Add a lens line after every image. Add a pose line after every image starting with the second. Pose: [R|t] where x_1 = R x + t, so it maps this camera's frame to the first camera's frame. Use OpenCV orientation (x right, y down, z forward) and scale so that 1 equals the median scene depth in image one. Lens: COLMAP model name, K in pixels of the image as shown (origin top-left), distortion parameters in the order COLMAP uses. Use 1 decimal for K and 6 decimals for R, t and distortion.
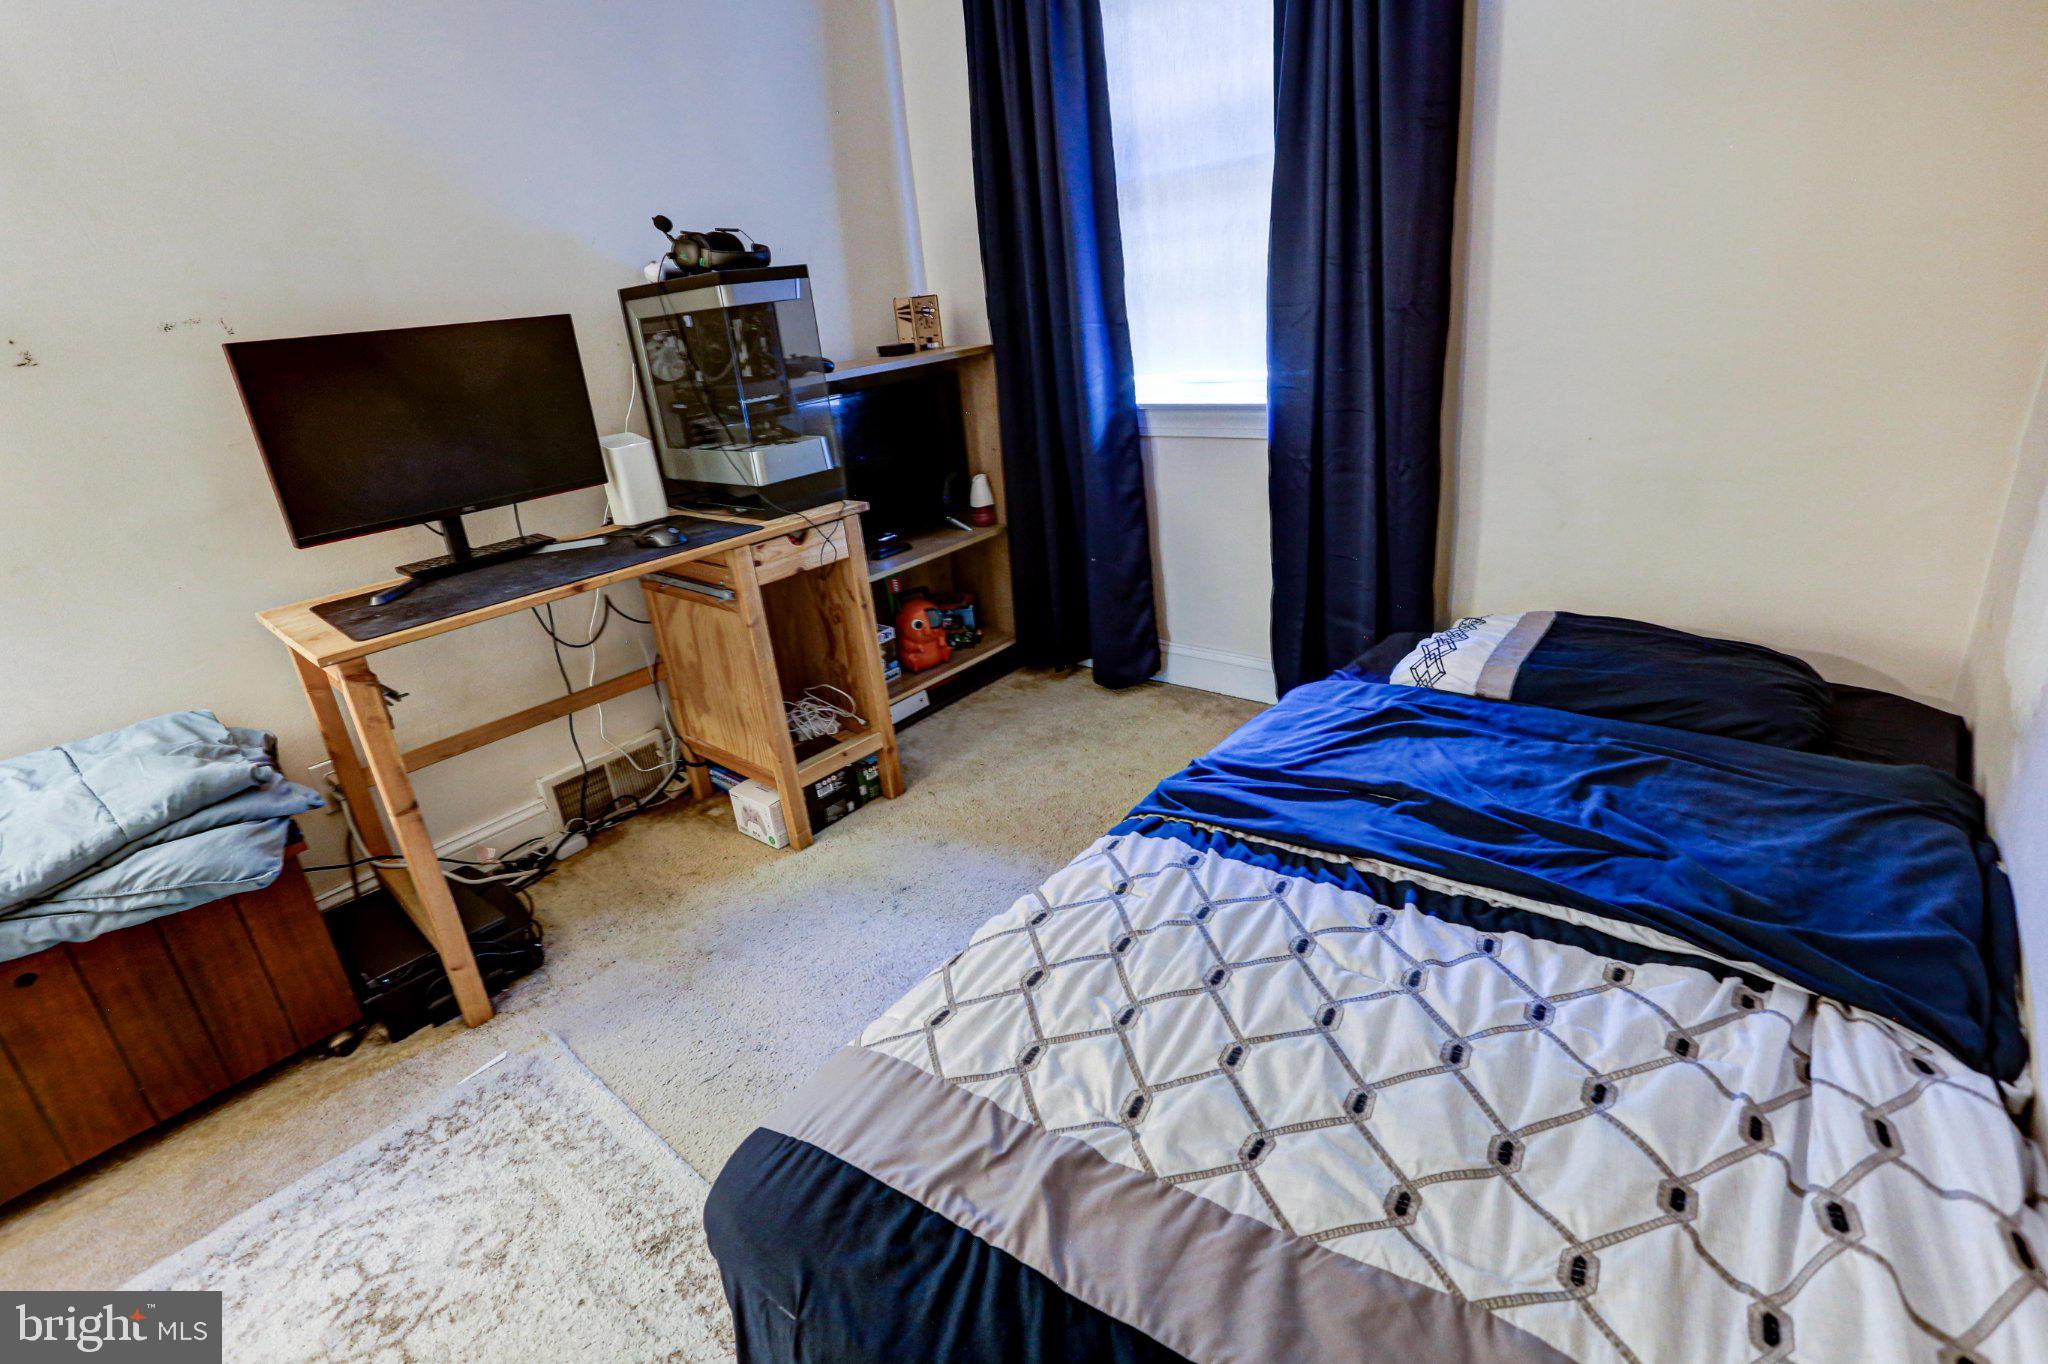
lens RADIAL K [[1002.4, 0, 1018.8], [0, 1002.4, 661.5], [0, 0, 1]] dist [-0.053645, 0.031366]
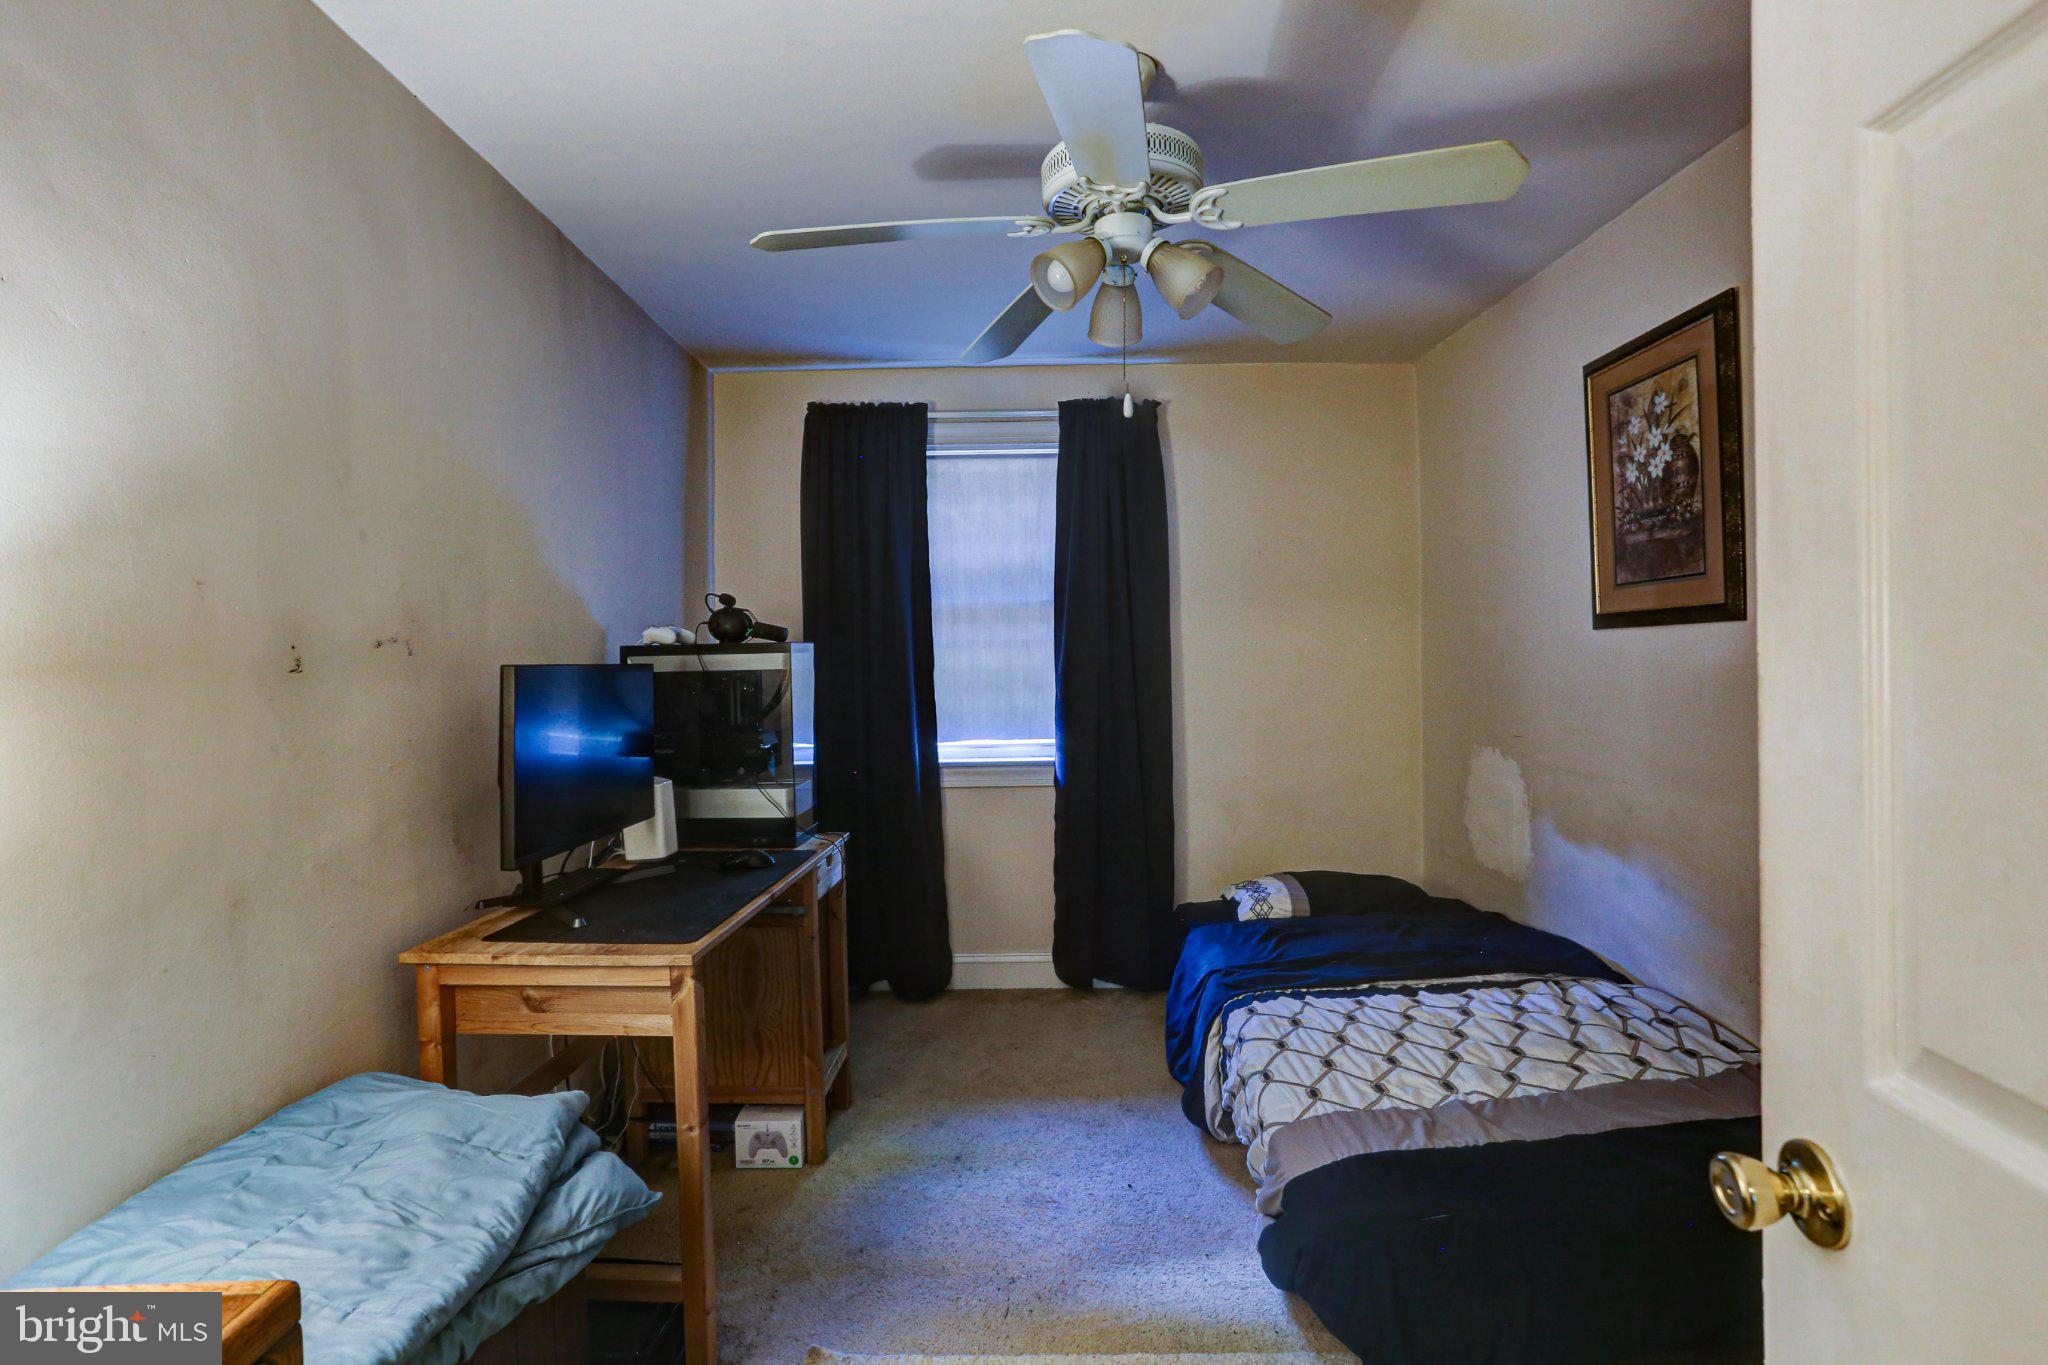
lens RADIAL K [[1002.4, 0, 1018.8], [0, 1002.4, 662.0], [0, 0, 1]] dist [-0.053645, 0.031366]
pose [[0.765510, 0.077622, 0.638725, -0.978335], [0.174731, 0.930312, -0.322473, 0.090898], [-0.619244, 0.358461, 0.698600, -0.048578]]
